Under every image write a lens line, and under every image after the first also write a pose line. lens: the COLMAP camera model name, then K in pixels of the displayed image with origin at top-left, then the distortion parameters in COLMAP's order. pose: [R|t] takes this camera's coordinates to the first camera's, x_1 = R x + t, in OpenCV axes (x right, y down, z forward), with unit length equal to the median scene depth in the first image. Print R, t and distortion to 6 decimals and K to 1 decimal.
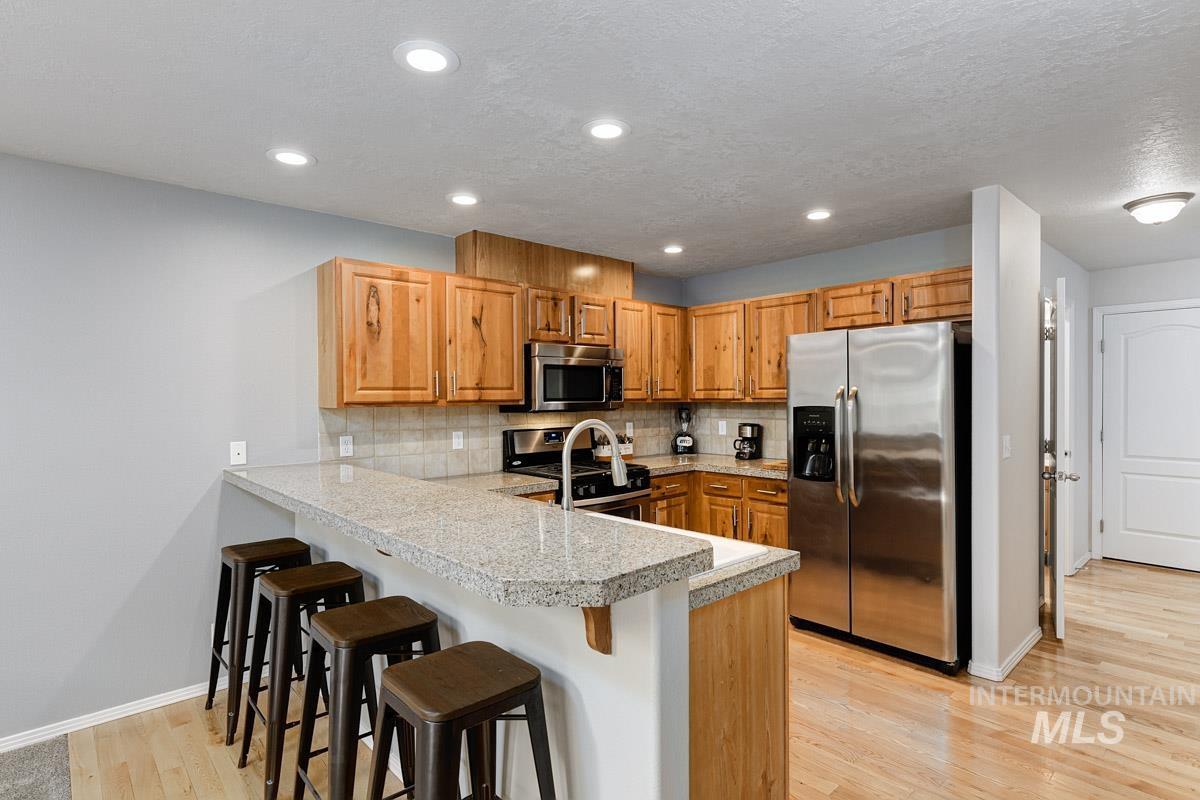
lens RADIAL K [[589.2, 0, 602.1], [0, 589.2, 400.1], [0, 0, 1]] dist [-0.000354, 0.000128]
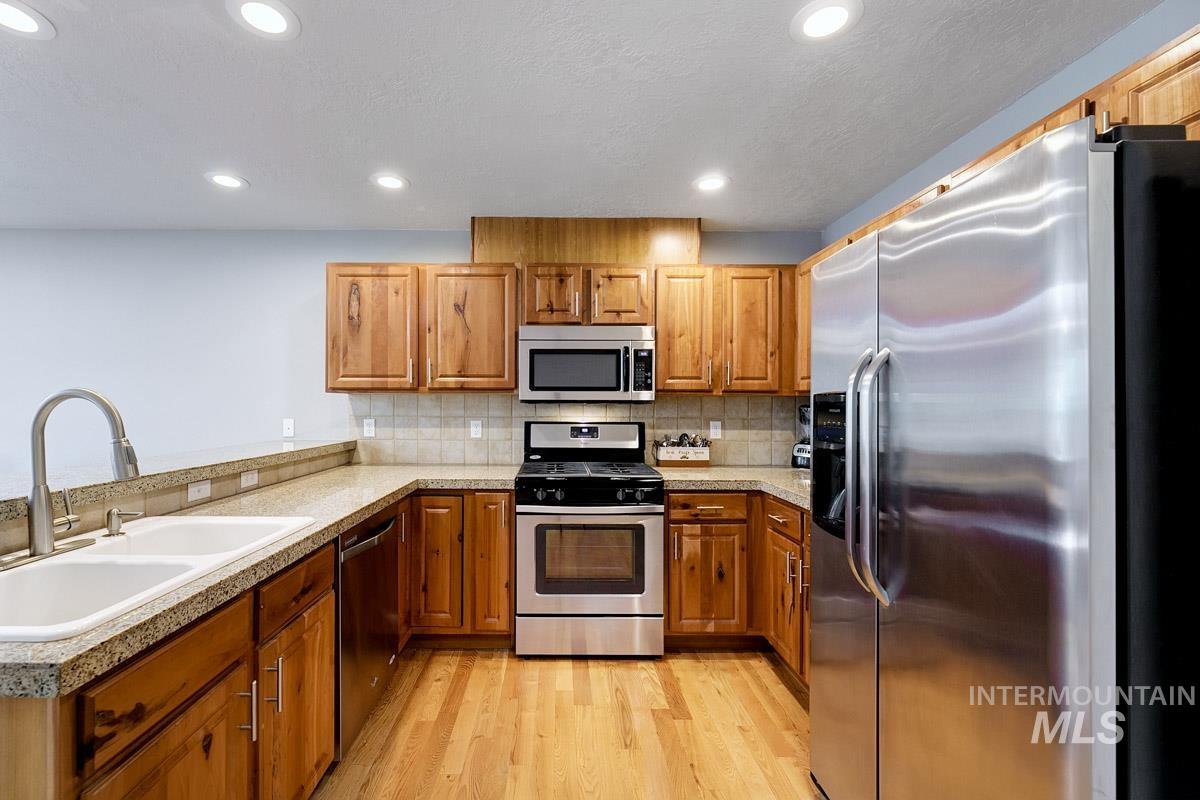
lens RADIAL K [[488.8, 0, 577.2], [0, 488.8, 402.2], [0, 0, 1]] dist [-0.000438, 0.000304]
pose [[0.746556, 0.007909, -0.665275, 0.453904], [-0.014547, 0.999884, -0.004438, 0.023310], [0.665163, 0.012991, 0.746585, 0.496069]]
